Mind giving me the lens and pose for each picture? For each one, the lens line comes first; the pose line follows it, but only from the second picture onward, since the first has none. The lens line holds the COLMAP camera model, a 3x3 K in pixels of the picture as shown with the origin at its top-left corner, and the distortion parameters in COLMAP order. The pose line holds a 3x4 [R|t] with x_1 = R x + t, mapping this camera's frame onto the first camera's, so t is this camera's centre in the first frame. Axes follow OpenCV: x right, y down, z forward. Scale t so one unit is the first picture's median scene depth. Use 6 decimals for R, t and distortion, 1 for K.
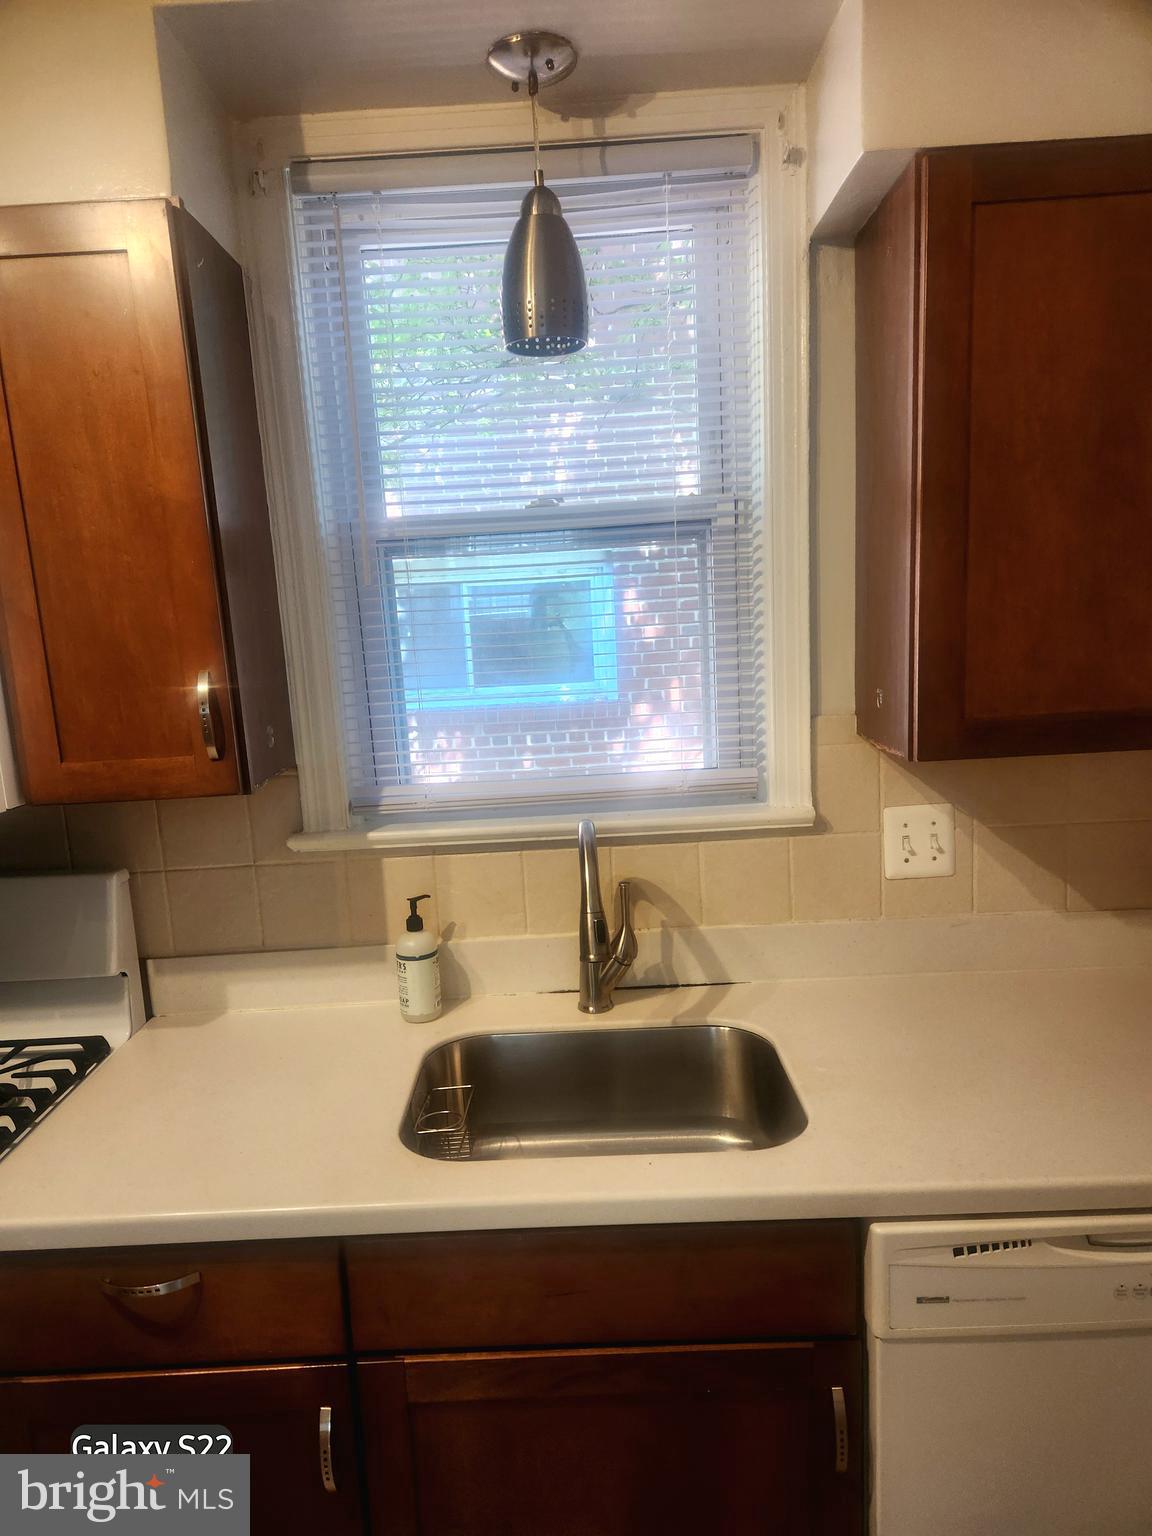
lens RADIAL K [[1004.6, 0, 561.6], [0, 1004.6, 774.2], [0, 0, 1]] dist [0.115263, -0.121123]
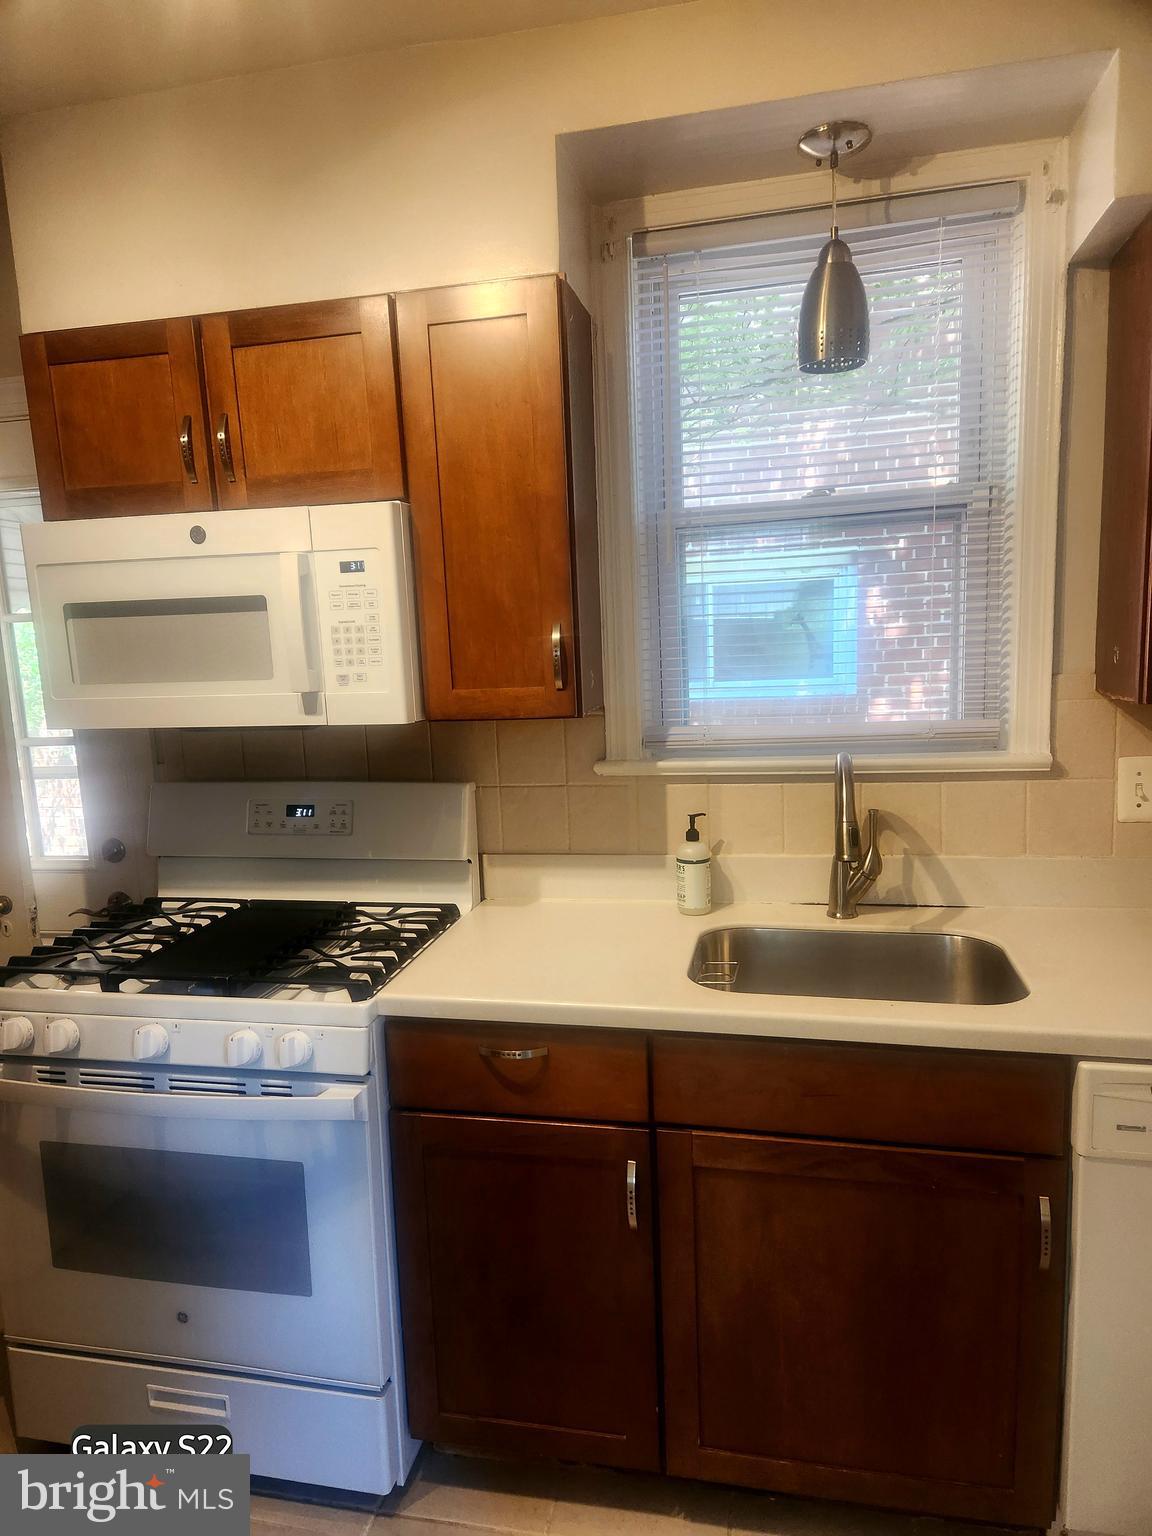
lens RADIAL K [[1004.6, 0, 561.6], [0, 1004.6, 774.2], [0, 0, 1]] dist [0.115263, -0.121123]
pose [[0.975759, 0.045488, -0.214069, -0.042367], [-0.047500, 0.998862, -0.004264, 0.088612], [0.213632, 0.014329, 0.976809, -0.253959]]
